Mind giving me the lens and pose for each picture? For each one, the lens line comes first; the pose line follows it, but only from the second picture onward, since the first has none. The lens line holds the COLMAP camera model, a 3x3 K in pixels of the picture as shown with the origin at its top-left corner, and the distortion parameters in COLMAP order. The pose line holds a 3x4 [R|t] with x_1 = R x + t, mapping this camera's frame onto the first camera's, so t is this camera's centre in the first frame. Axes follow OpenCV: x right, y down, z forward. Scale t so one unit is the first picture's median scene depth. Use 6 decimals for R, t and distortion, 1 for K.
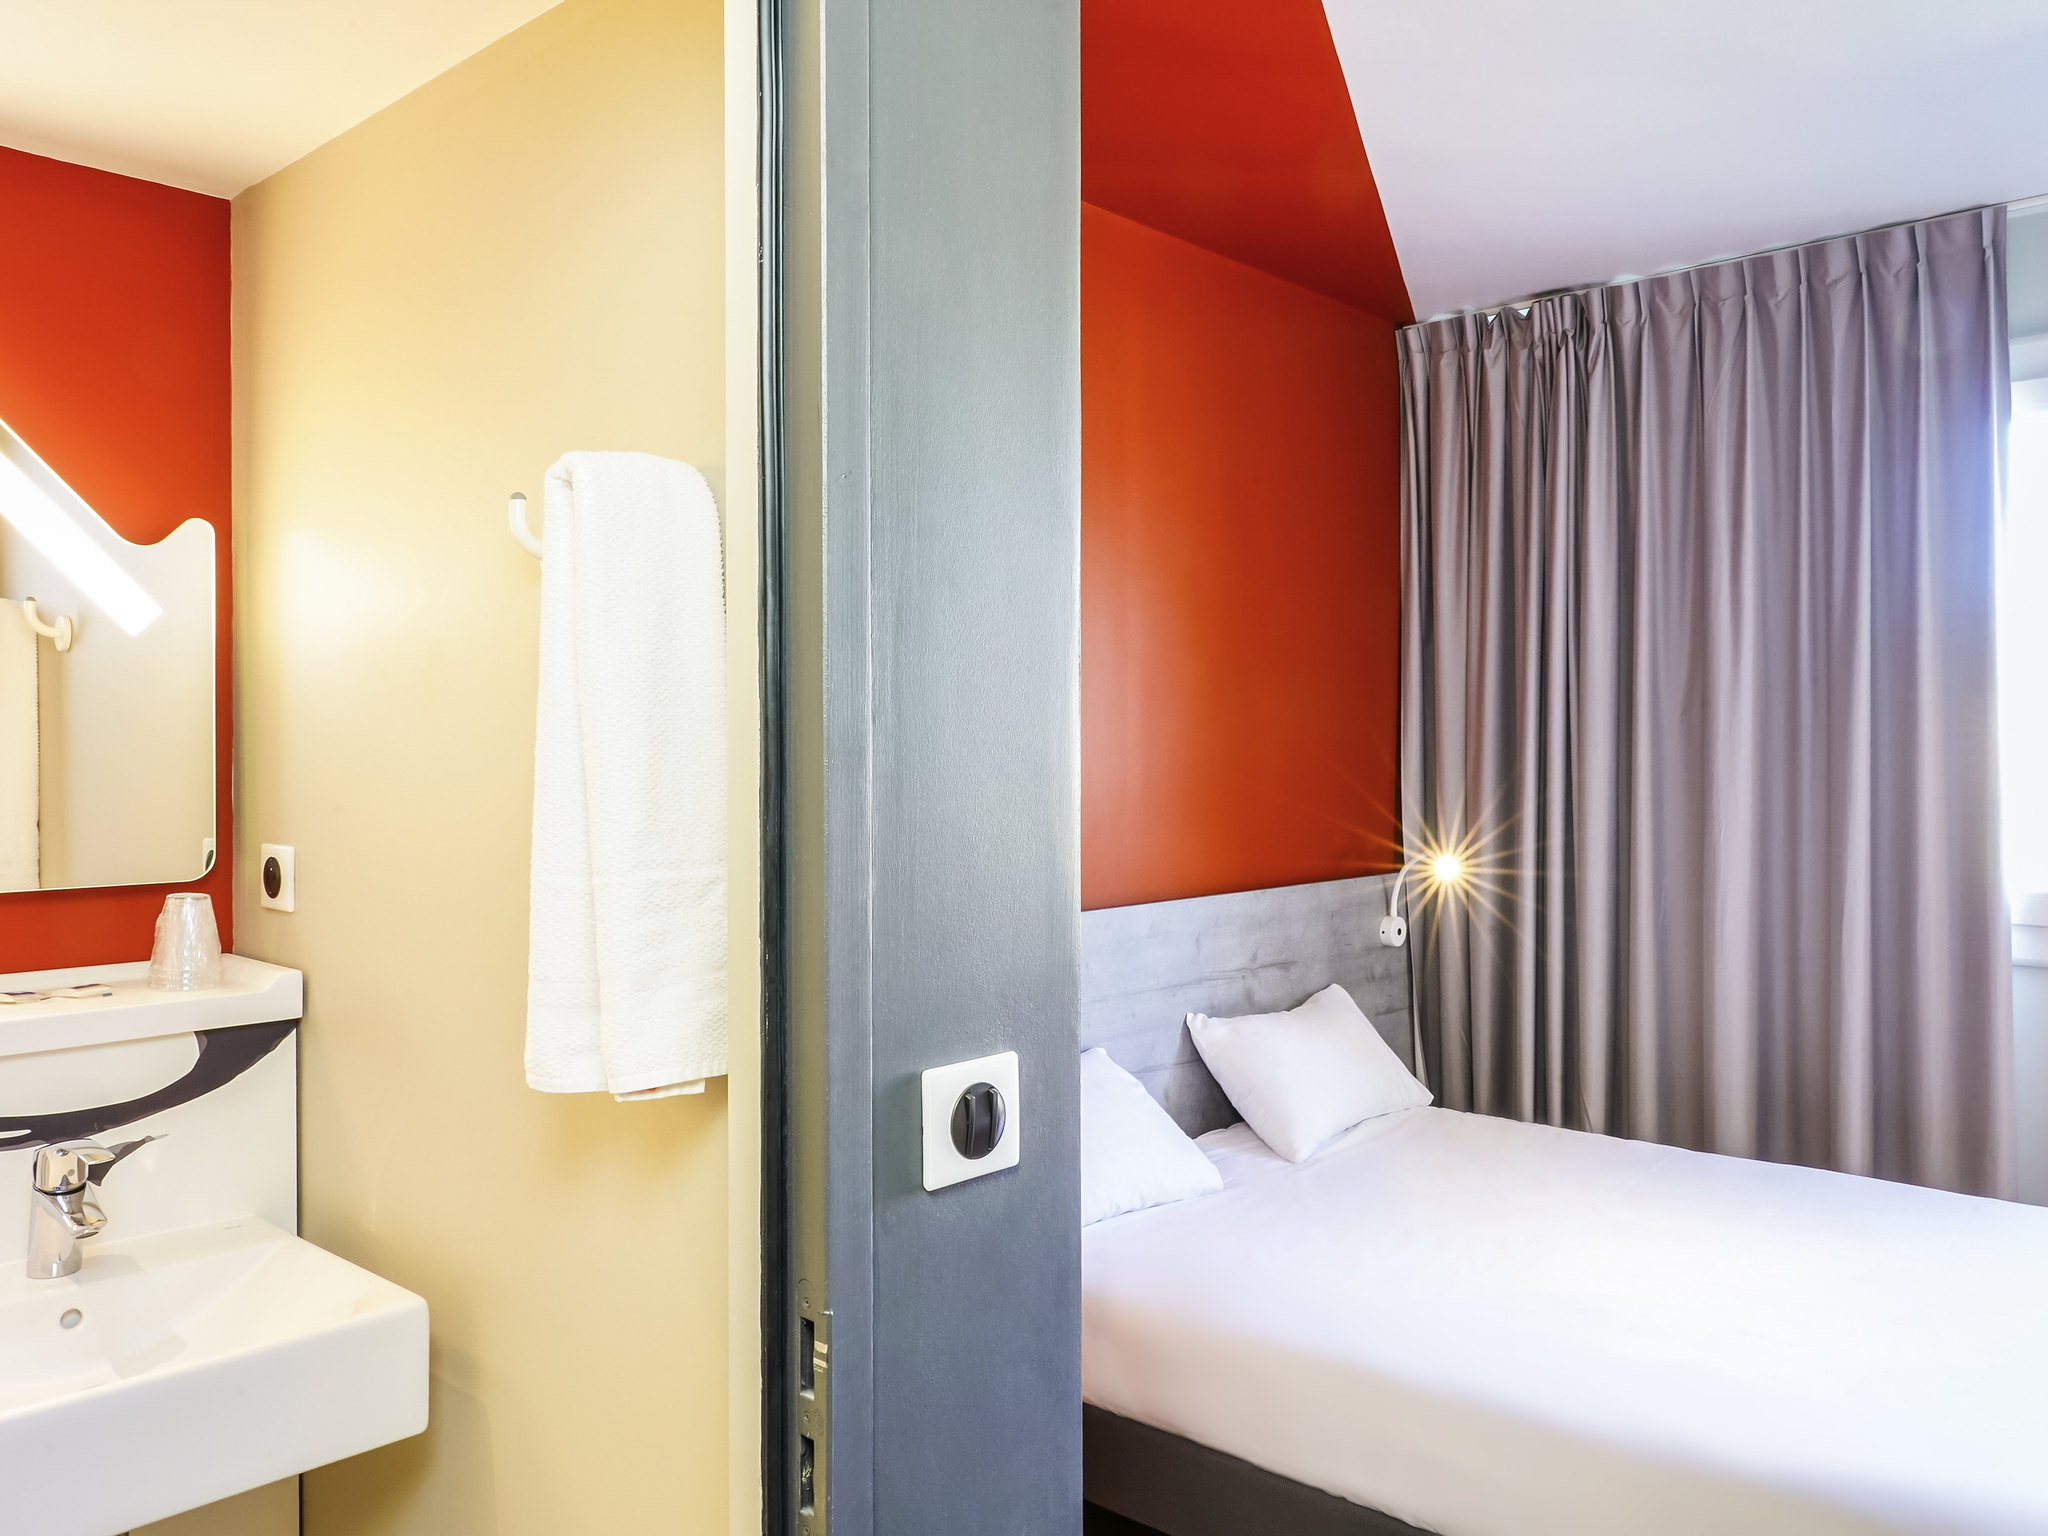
lens RADIAL K [[1580.5, 0, 1018.6], [0, 1580.5, 756.4], [0, 0, 1]] dist [-0.005331, 0.030092]
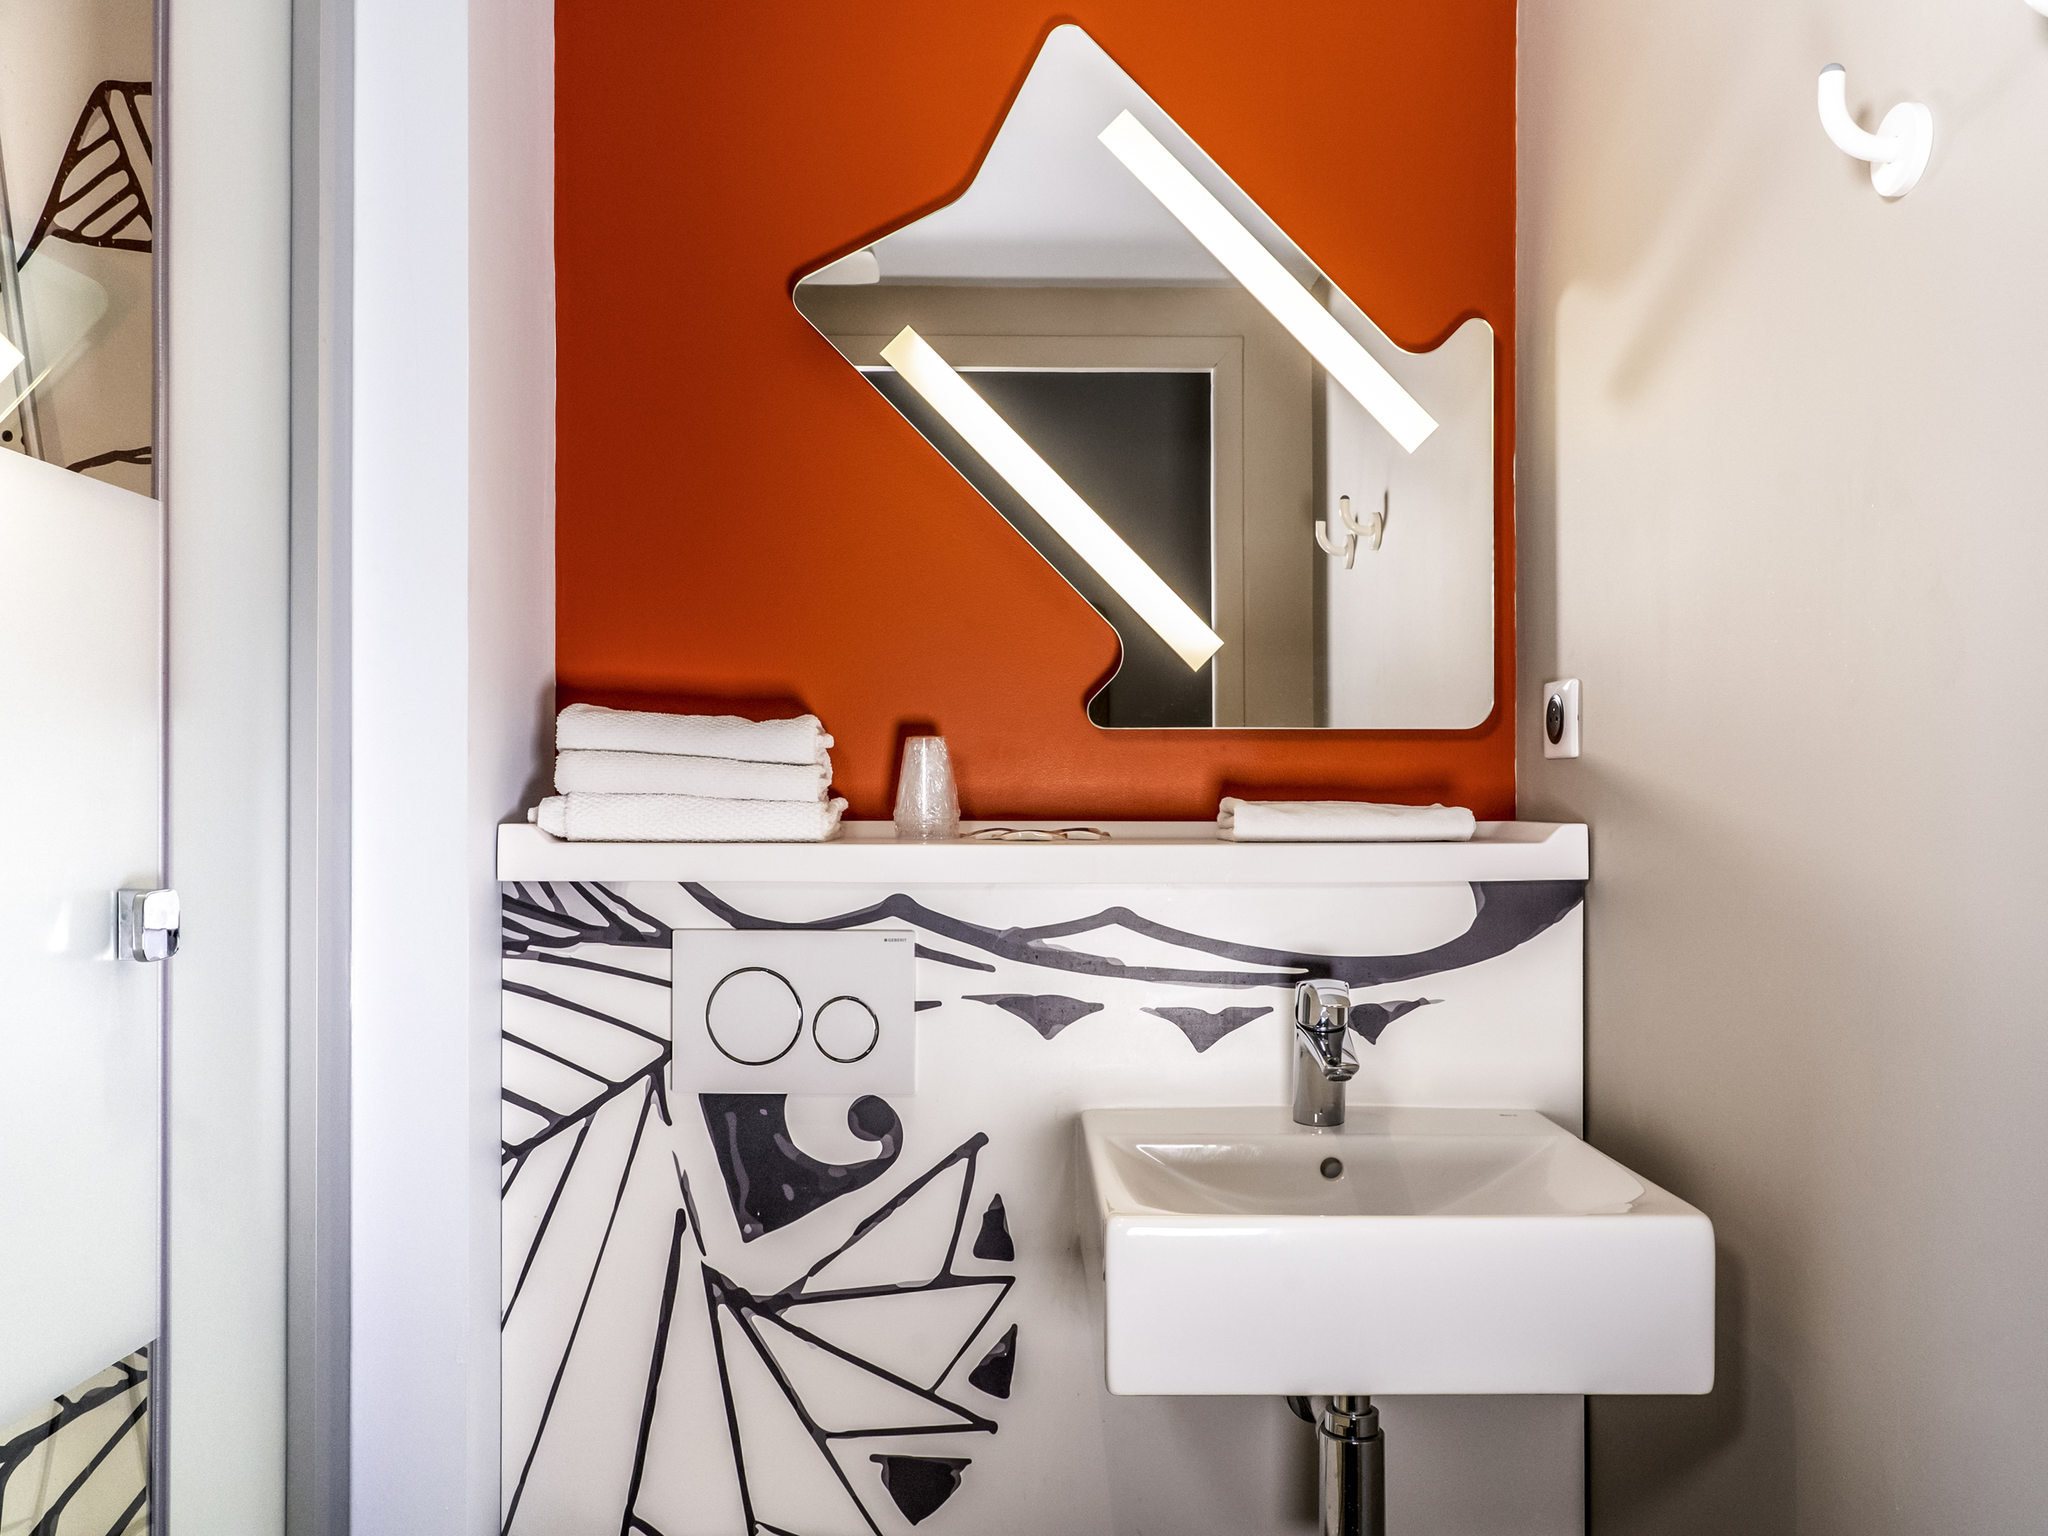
lens RADIAL K [[1580.5, 0, 1040.7], [0, 1580.5, 751.0], [0, 0, 1]] dist [-0.005331, 0.030092]
pose [[0.706466, -0.006793, -0.707715, -0.071122], [0.005446, 0.999977, -0.004163, 0.101393], [0.707726, -0.000913, 0.706486, 0.217078]]
